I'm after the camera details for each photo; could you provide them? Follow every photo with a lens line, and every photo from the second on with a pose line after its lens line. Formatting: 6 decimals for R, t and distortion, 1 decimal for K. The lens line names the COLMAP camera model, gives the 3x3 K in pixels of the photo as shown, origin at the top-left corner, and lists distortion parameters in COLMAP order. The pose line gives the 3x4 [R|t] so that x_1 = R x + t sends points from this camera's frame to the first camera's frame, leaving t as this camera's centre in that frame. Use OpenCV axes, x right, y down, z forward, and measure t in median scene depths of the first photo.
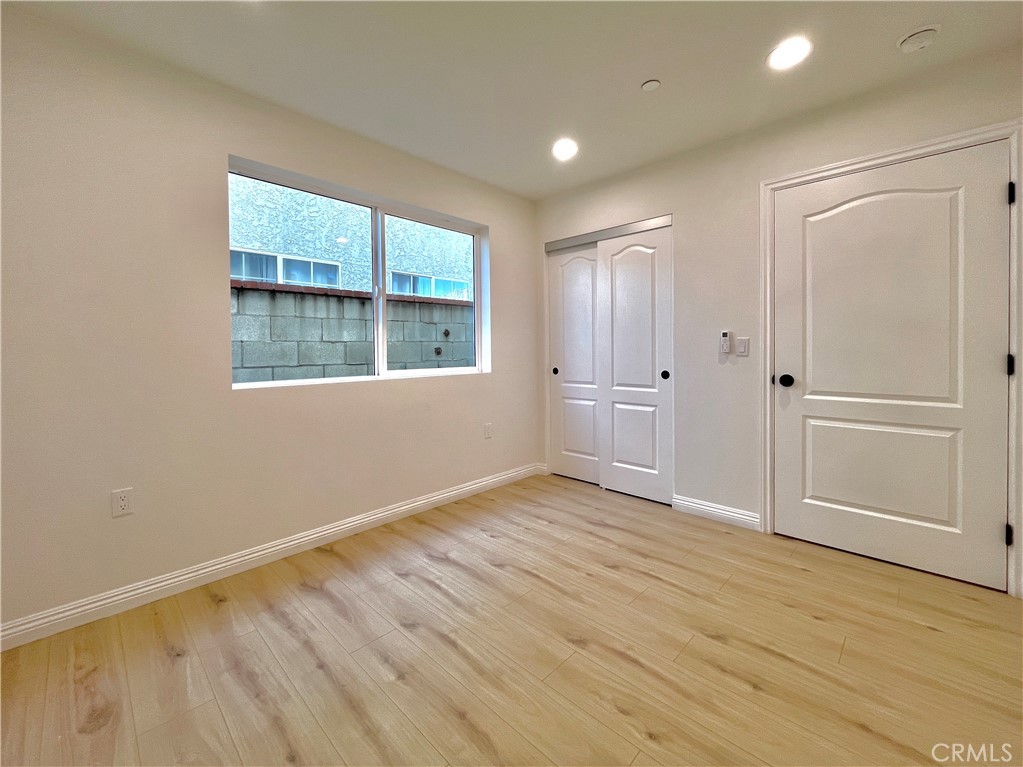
lens RADIAL K [[413.2, 0, 514.0], [0, 413.2, 372.7], [0, 0, 1]] dist [-0.002397, -0.000443]
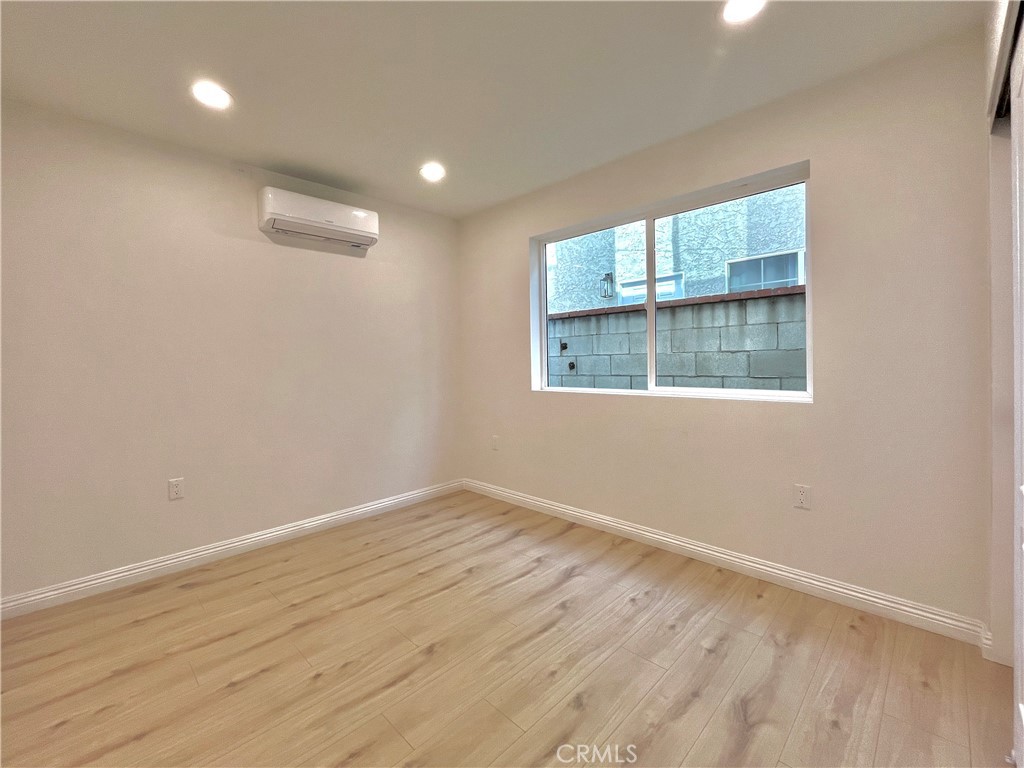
lens RADIAL K [[448.9, 0, 509.1], [0, 448.9, 386.7], [0, 0, 1]] dist [-0.000851, -0.000038]
pose [[-0.015610, 0.069531, -0.997458, 0.729062], [-0.038002, 0.996817, 0.070081, -0.063645], [0.999156, 0.038999, -0.012918, 0.692248]]
